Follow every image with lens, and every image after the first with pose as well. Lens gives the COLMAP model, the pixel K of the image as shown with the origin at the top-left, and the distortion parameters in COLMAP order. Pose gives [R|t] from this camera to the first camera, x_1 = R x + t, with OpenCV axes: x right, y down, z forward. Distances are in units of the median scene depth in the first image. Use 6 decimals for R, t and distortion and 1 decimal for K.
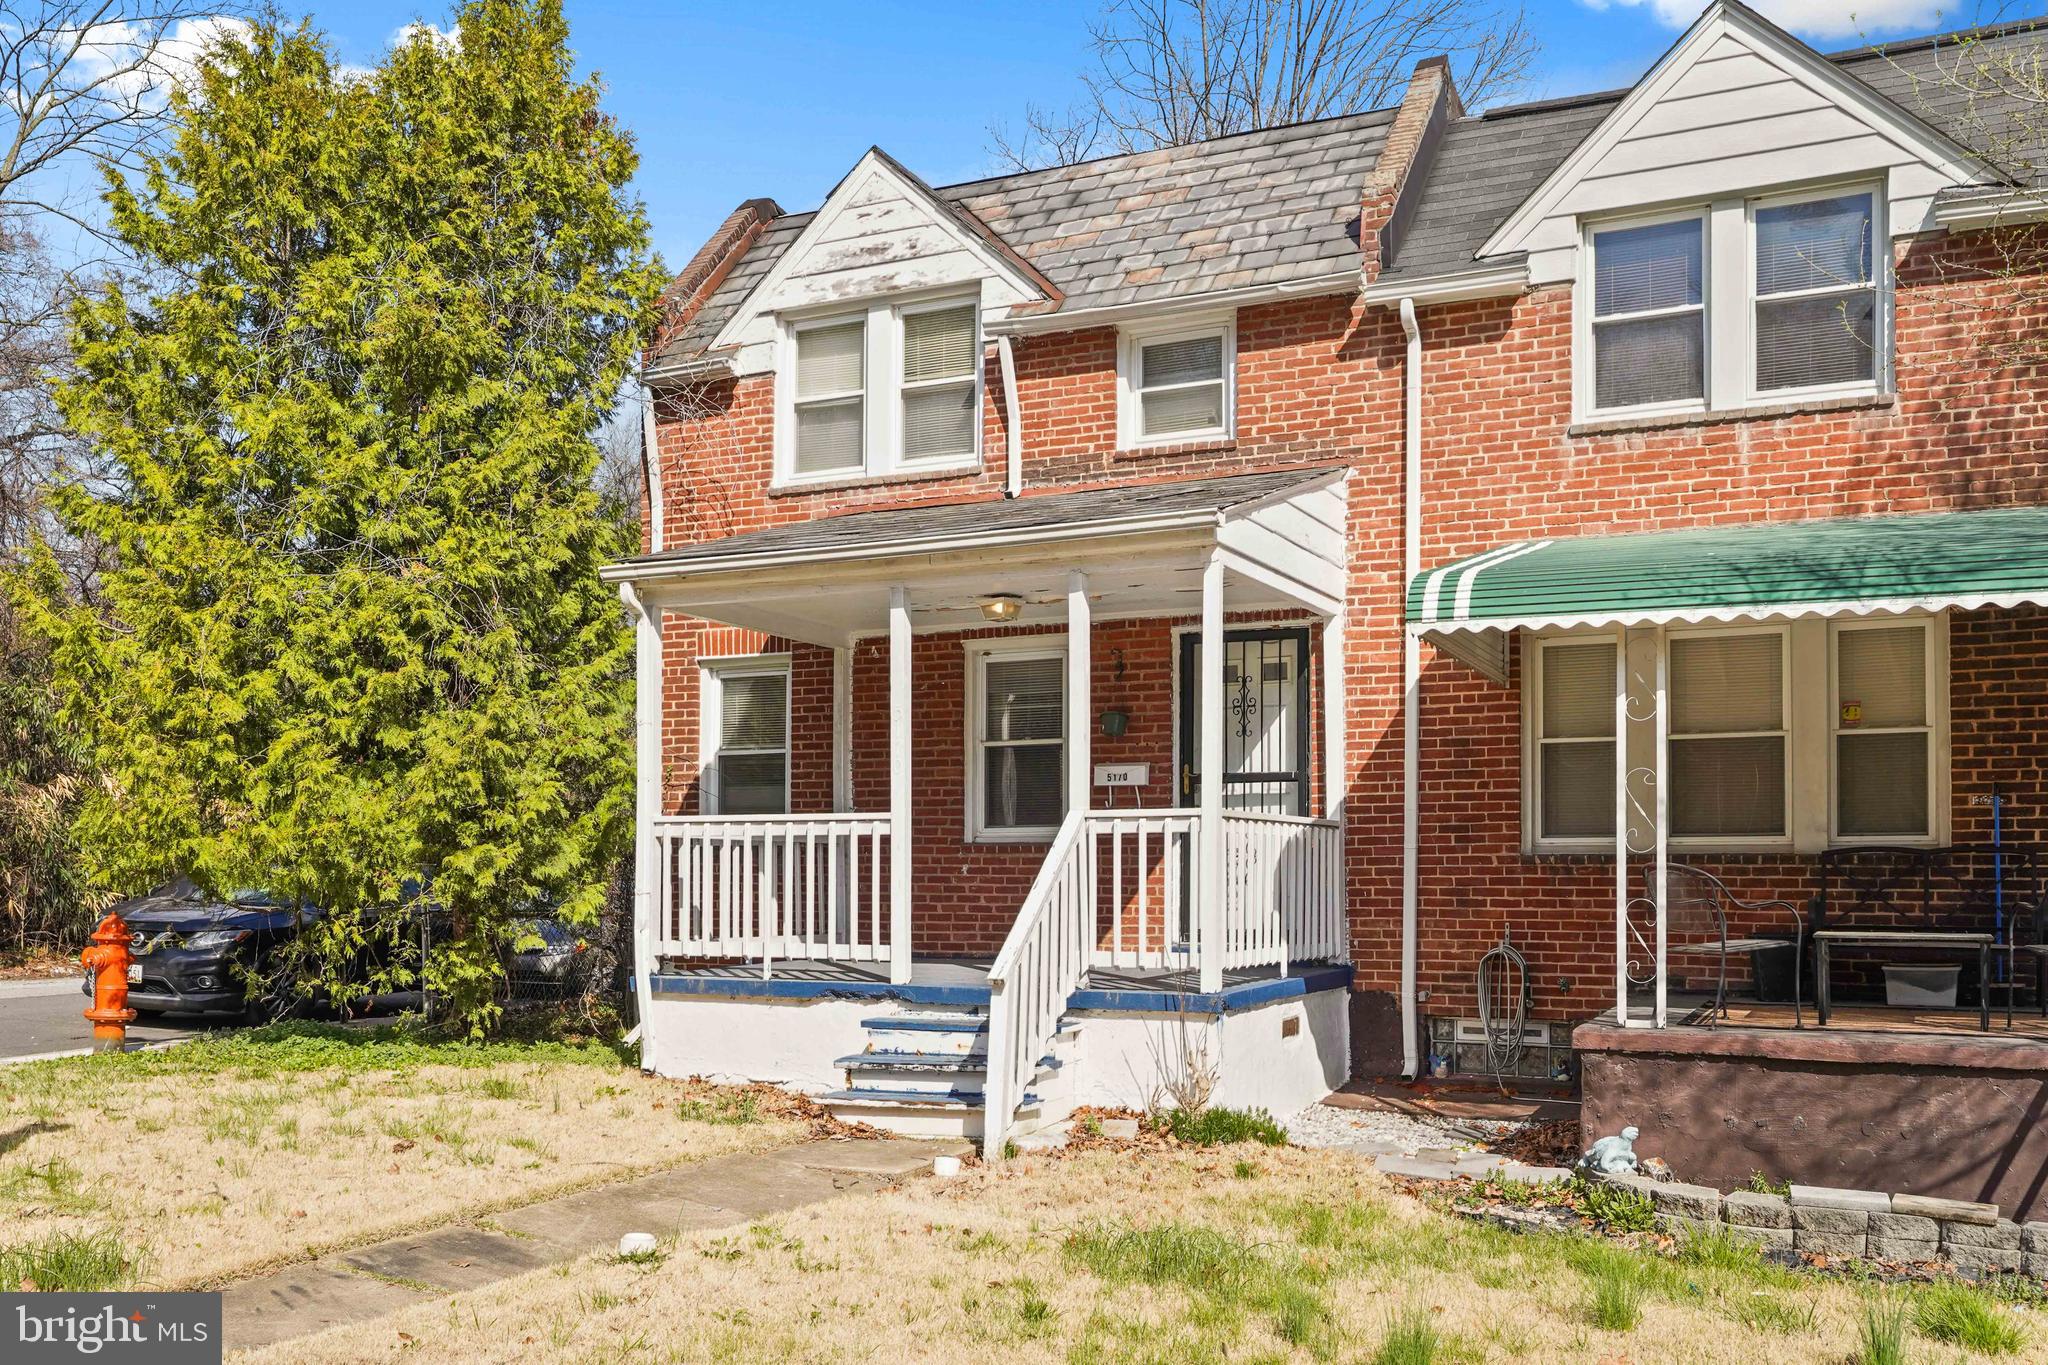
lens RADIAL K [[1812.8, 0, 1024.0], [0, 1812.8, 682.5], [0, 0, 1]] dist [0.016049, 0.004278]
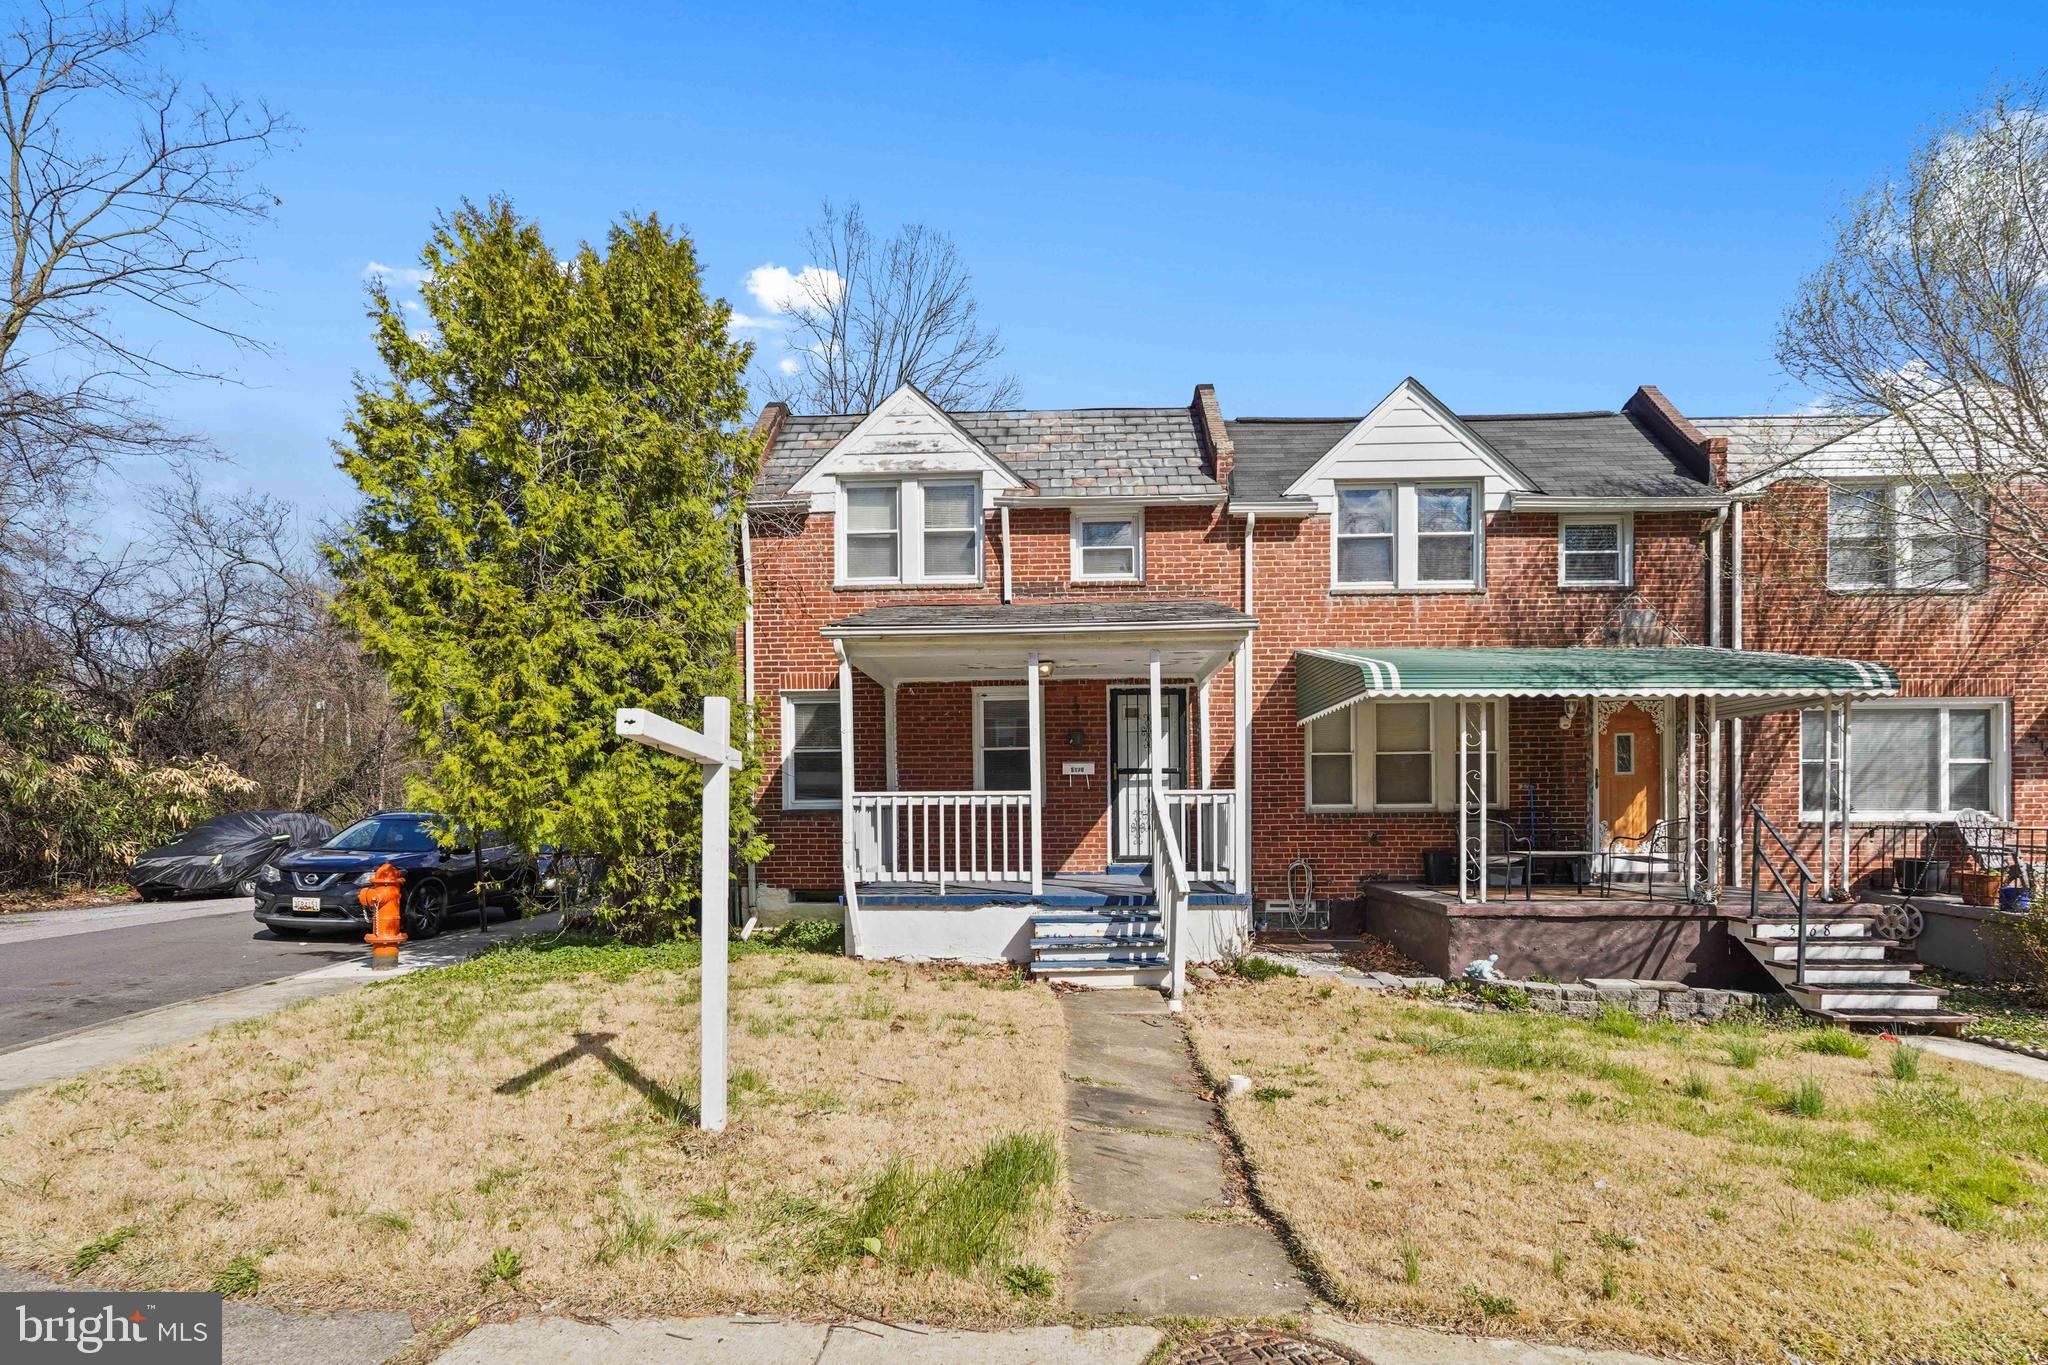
lens RADIAL K [[947.0, 0, 1024.0], [0, 947.0, 754.9], [0, 0, 1]] dist [-0.002170, 0.000184]
pose [[0.917521, 0.017711, 0.397292, -0.370446], [-0.033426, 0.998907, 0.032664, 0.010314], [-0.396280, -0.043250, 0.917111, 0.195028]]
